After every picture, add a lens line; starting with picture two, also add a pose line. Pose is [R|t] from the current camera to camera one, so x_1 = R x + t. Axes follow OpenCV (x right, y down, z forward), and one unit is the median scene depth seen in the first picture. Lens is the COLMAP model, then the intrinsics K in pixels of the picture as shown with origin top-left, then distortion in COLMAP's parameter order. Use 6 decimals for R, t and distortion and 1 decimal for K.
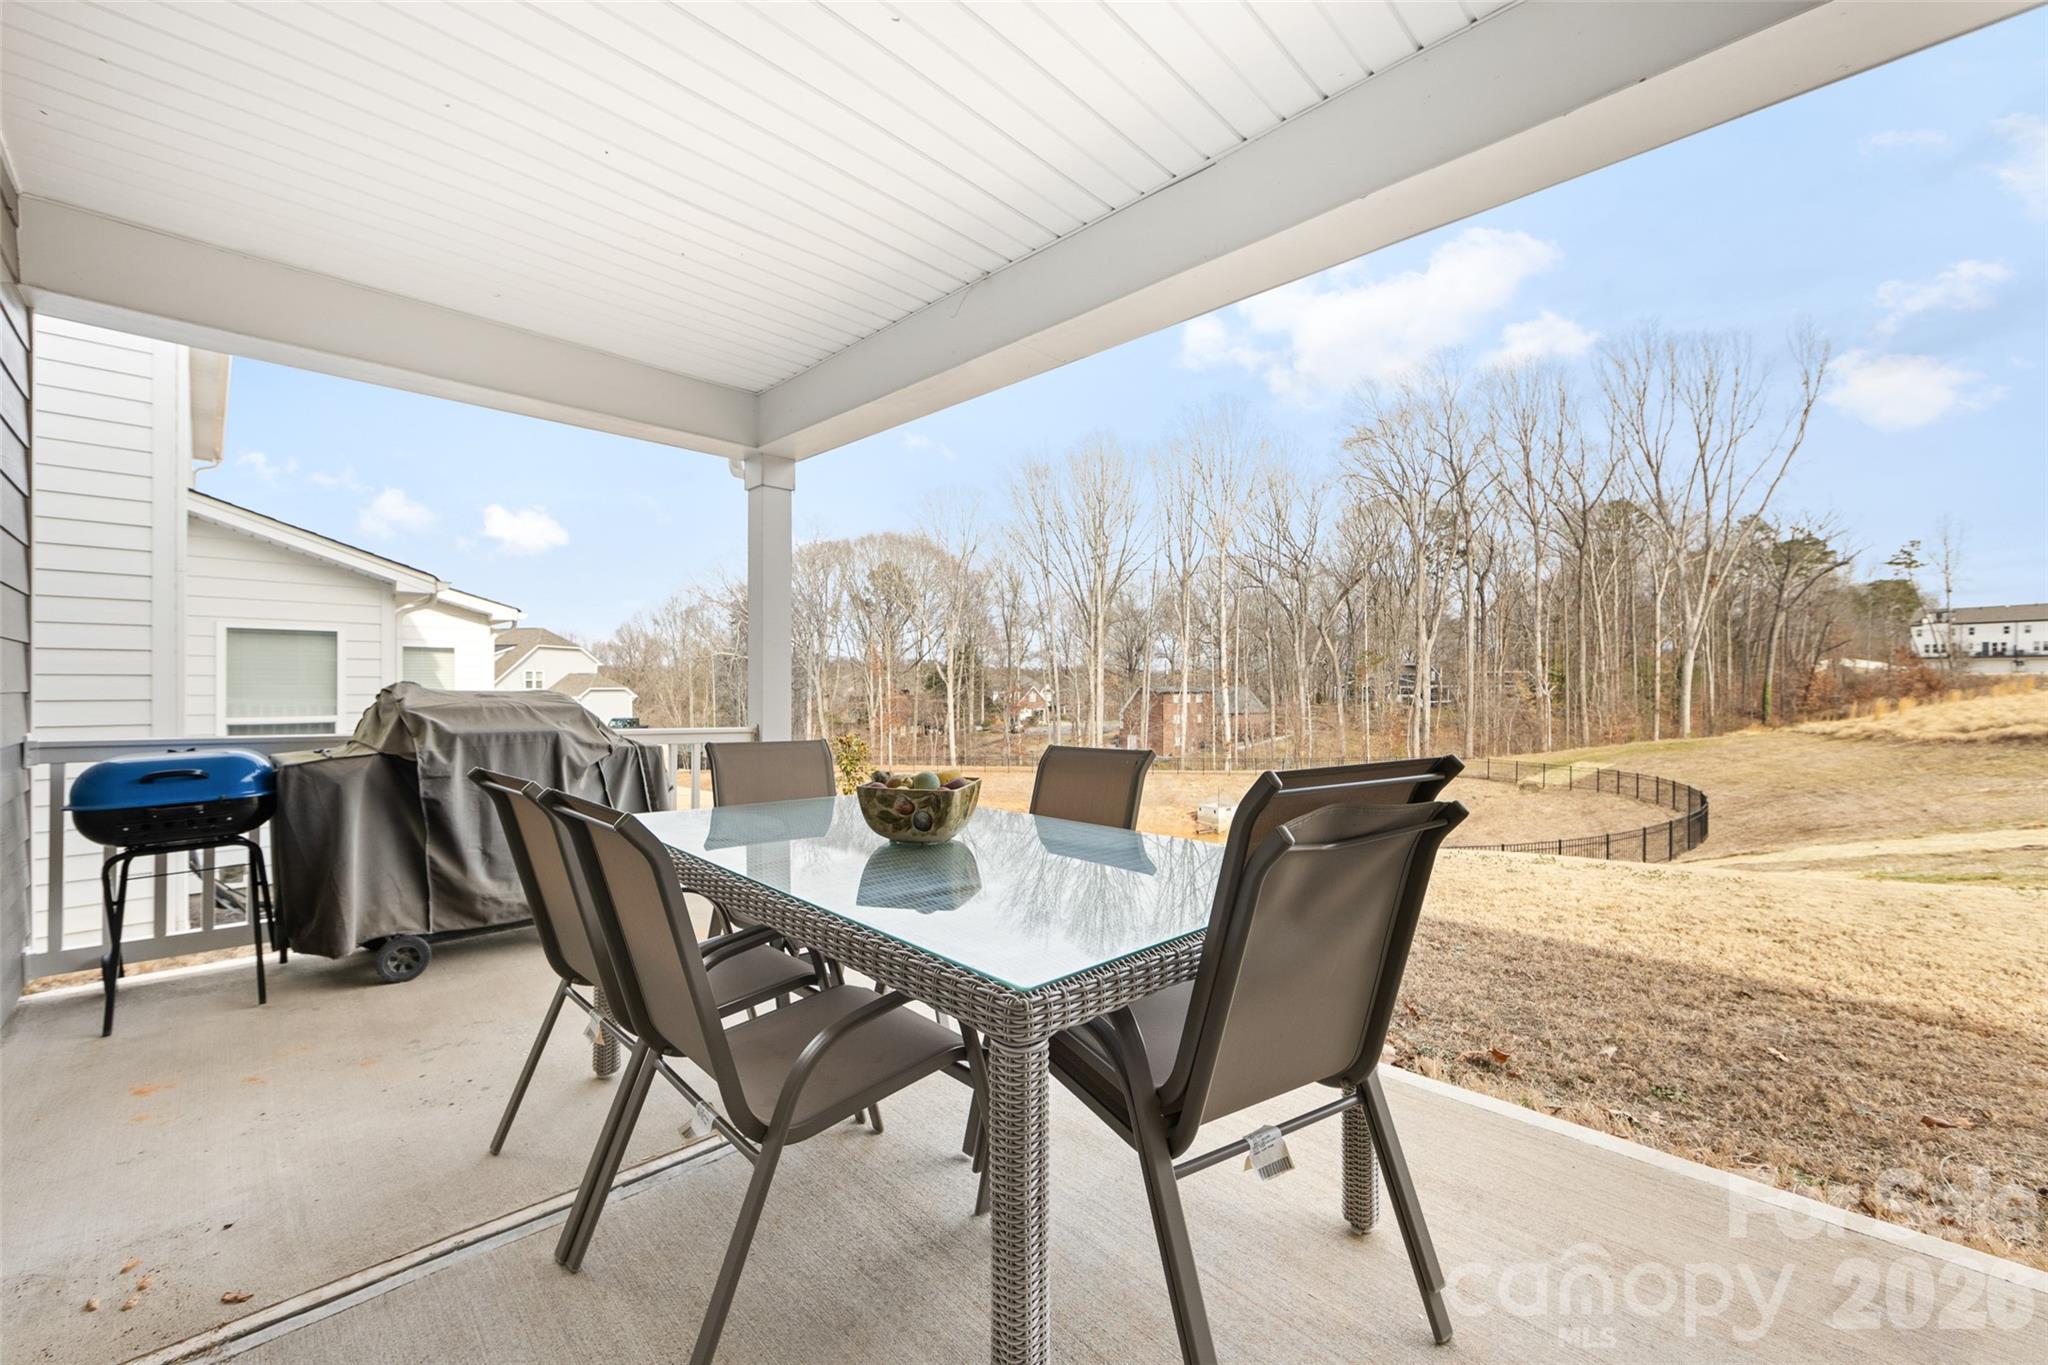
lens RADIAL K [[803.5, 0, 1024.0], [0, 803.5, 682.5], [0, 0, 1]] dist [0.000487, 0.000157]
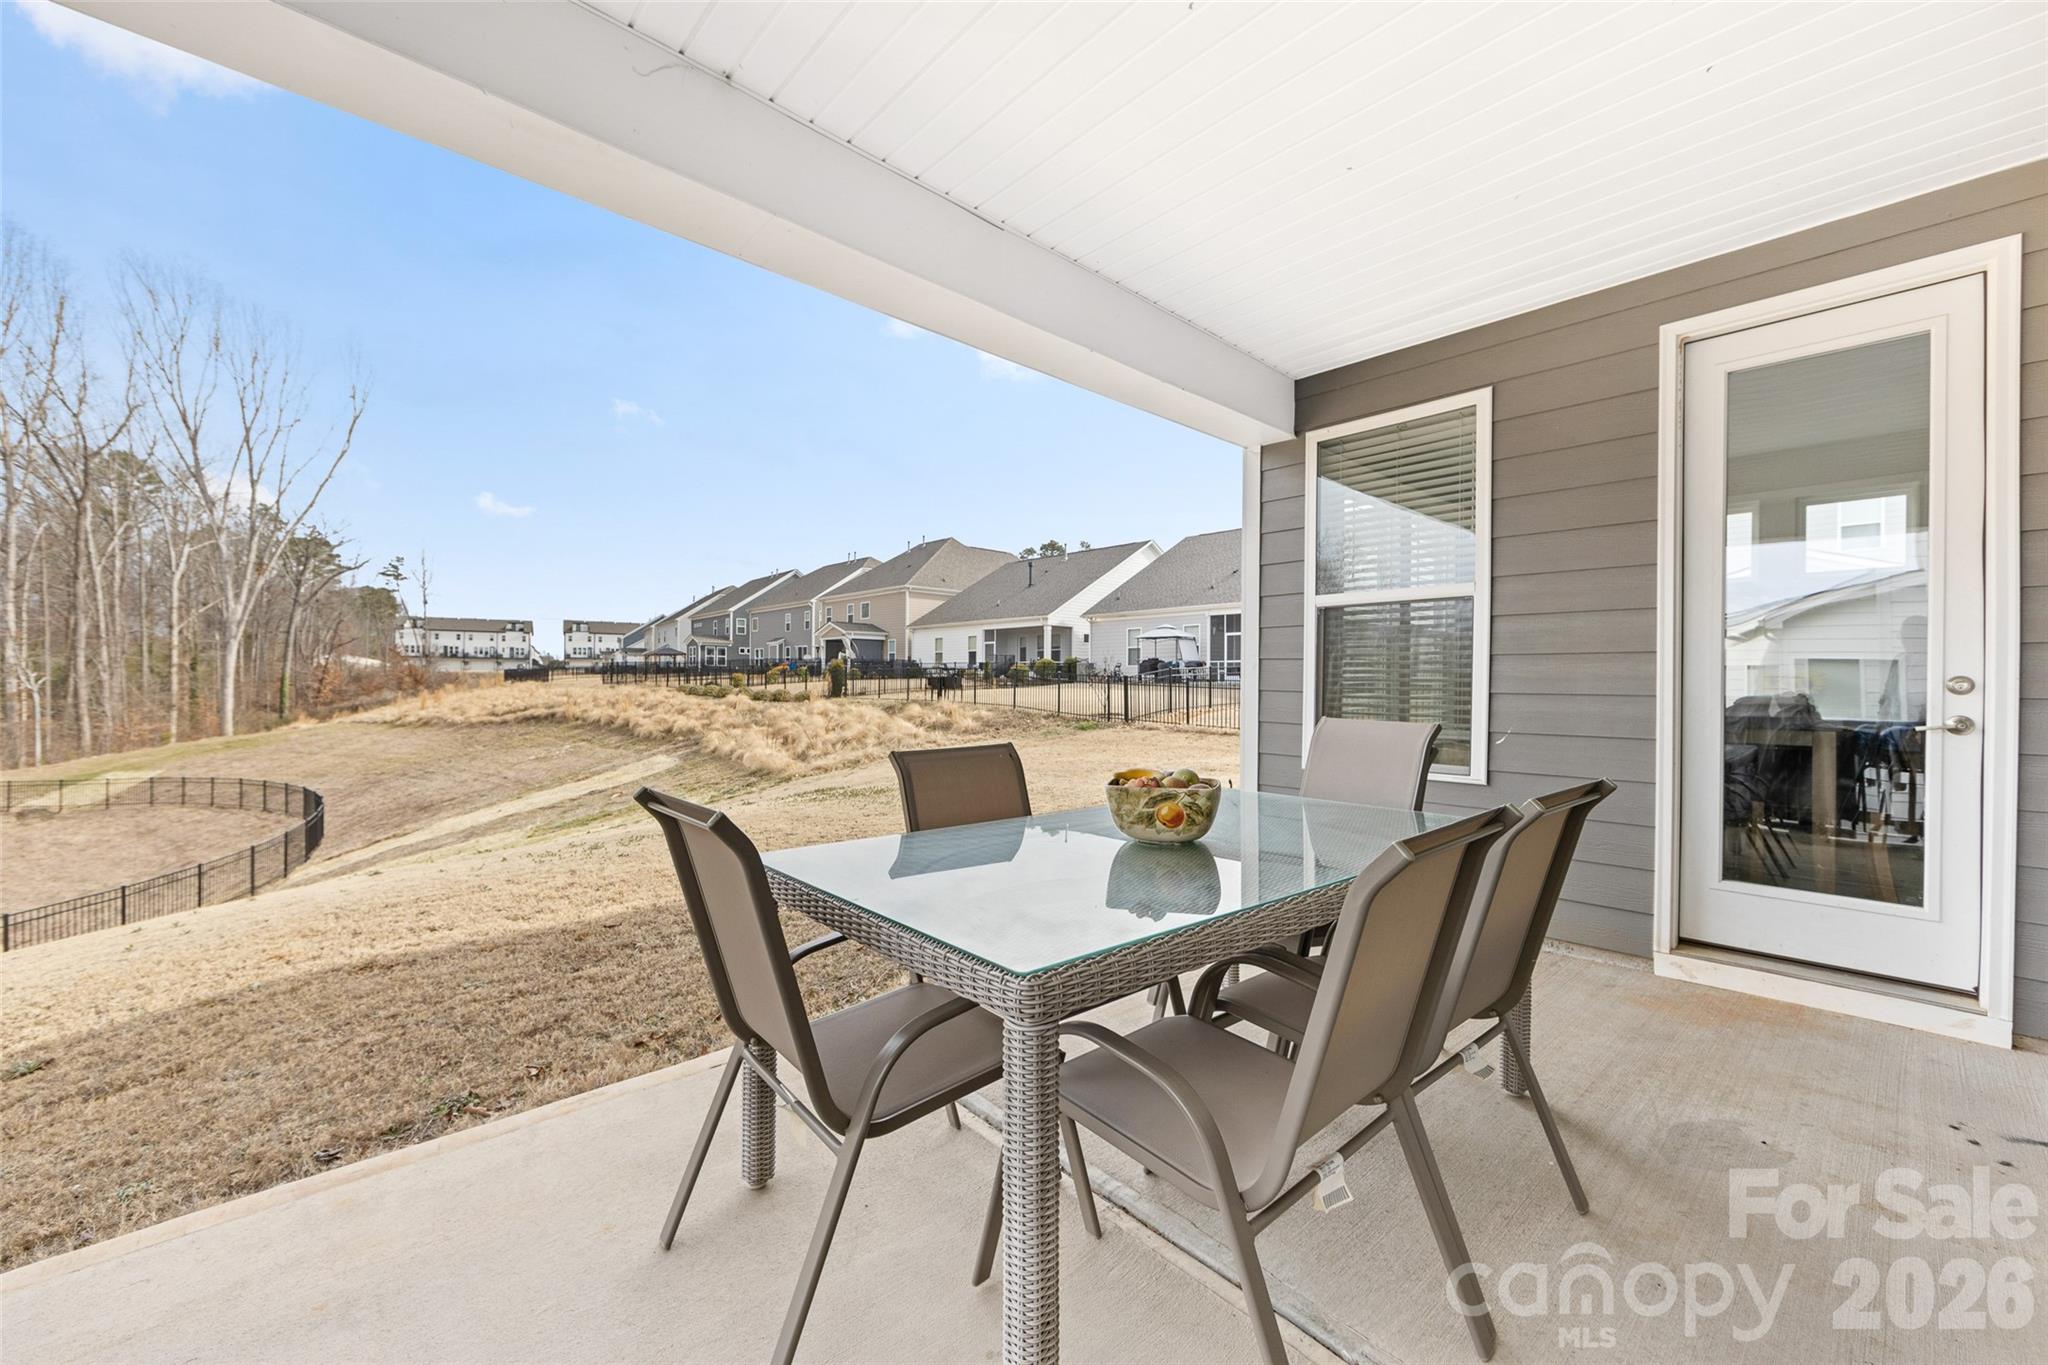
lens RADIAL K [[803.5, 0, 1024.0], [0, 803.5, 682.5], [0, 0, 1]] dist [0.000487, 0.000157]
pose [[0.051787, 0.003580, 0.998652, -0.044957], [-0.012089, 0.999923, -0.002957, 0.000711], [-0.998585, -0.011920, 0.051826, 0.042737]]
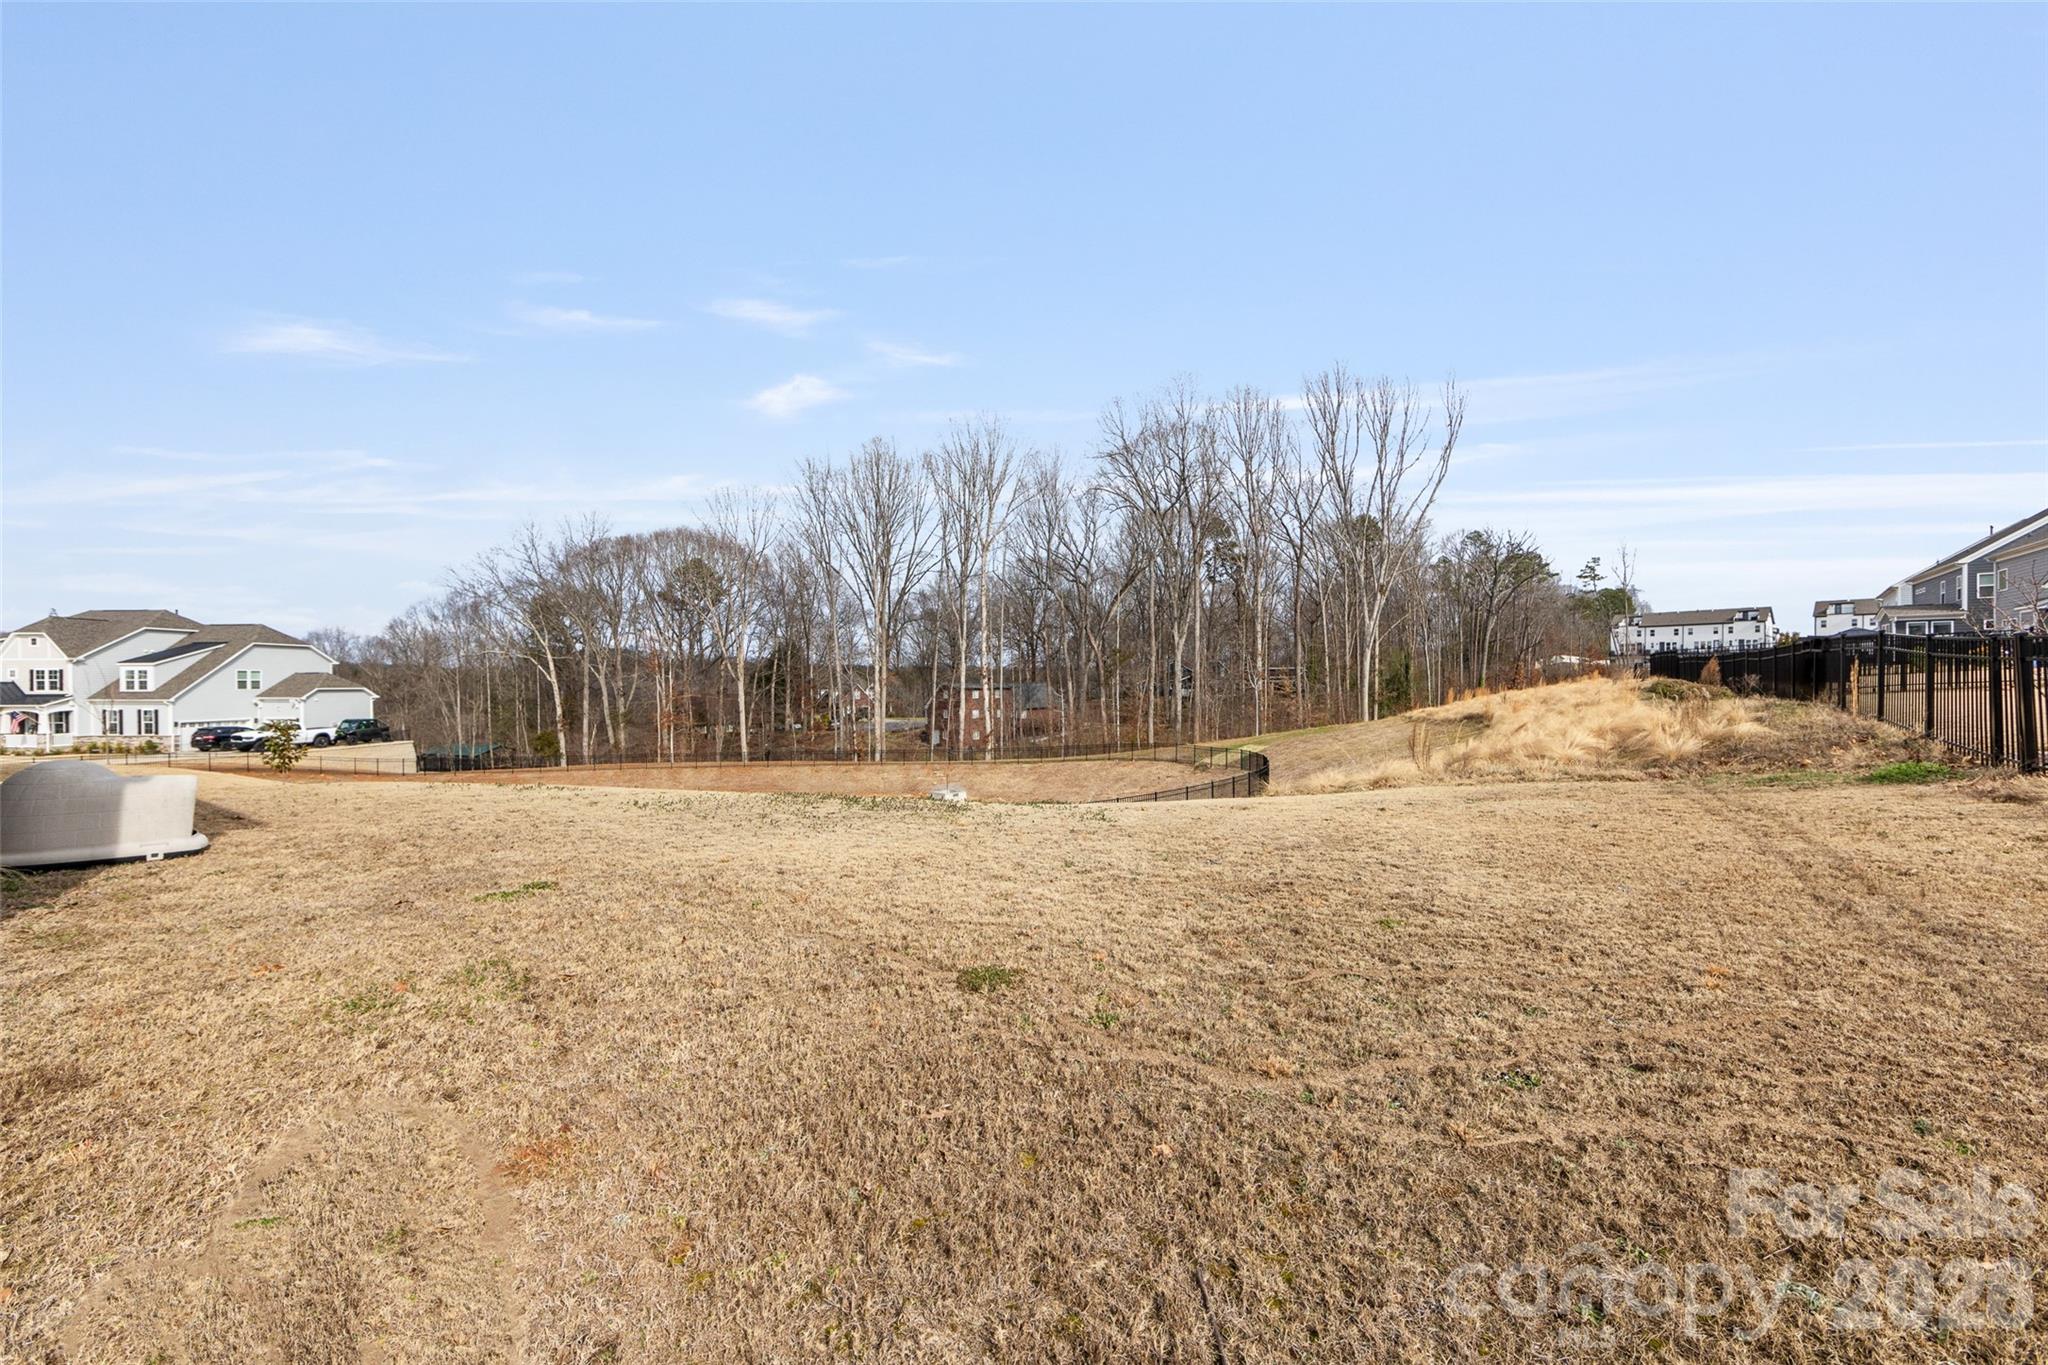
lens RADIAL K [[803.5, 0, 1024.0], [0, 803.5, 682.5], [0, 0, 1]] dist [0.000487, 0.000157]
pose [[0.986794, -0.005659, 0.161882, 0.112668], [0.005063, 0.999979, 0.004094, 0.000261], [-0.161902, -0.003220, 0.986802, -0.061711]]
